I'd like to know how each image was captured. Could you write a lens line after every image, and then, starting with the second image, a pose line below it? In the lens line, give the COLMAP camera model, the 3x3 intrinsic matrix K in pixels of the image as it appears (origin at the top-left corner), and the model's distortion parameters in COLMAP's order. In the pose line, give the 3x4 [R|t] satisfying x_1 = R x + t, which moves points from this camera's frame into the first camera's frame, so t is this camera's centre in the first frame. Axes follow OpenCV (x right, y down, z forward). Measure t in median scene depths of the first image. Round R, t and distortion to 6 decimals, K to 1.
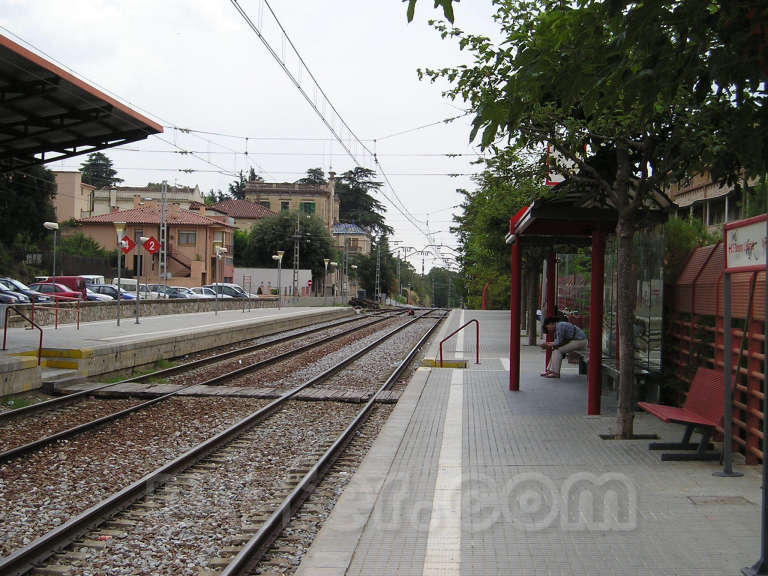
lens RADIAL K [[1474.7, 0, 384.0], [0, 1474.7, 288.0], [0, 0, 1]] dist [-0.025871, -0.025277]
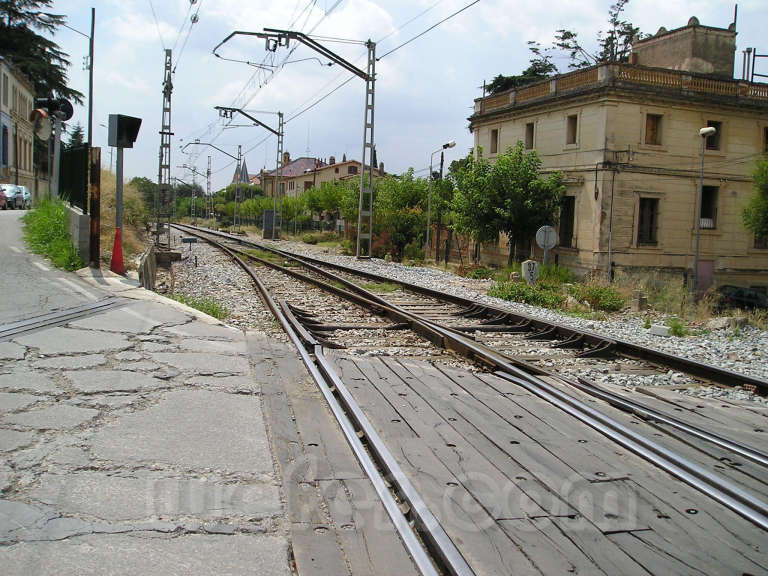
lens RADIAL K [[782.2, 0, 395.9], [0, 782.2, 289.9], [0, 0, 1]] dist [-0.123442, 0.060930]
pose [[0.931661, -0.023888, 0.362543, 0.020021], [-0.016603, 0.993995, 0.108162, 0.006790], [-0.362949, -0.106789, 0.925669, 1.169658]]
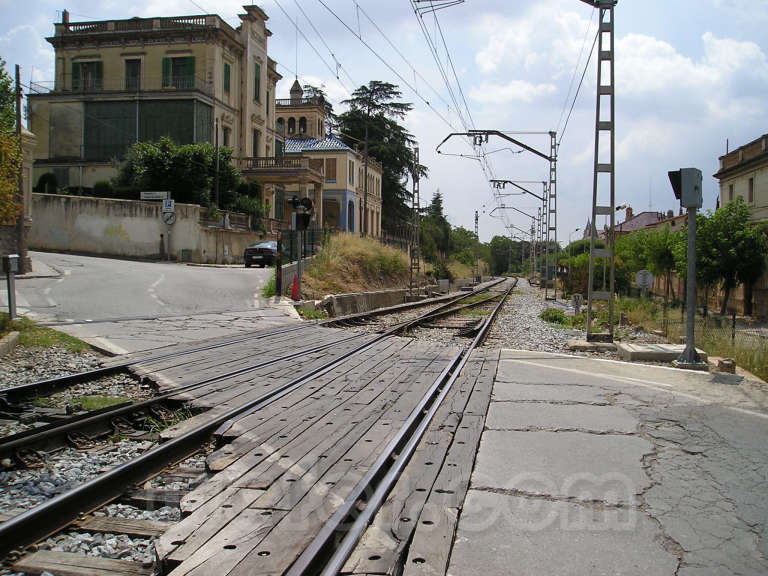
lens RADIAL K [[782.2, 0, 395.9], [0, 782.2, 289.9], [0, 0, 1]] dist [-0.123442, 0.060930]
pose [[0.994535, -0.009212, -0.103997, 0.054222], [0.013239, 0.999186, 0.038100, 0.006980], [0.103561, -0.039269, 0.993848, 1.113724]]
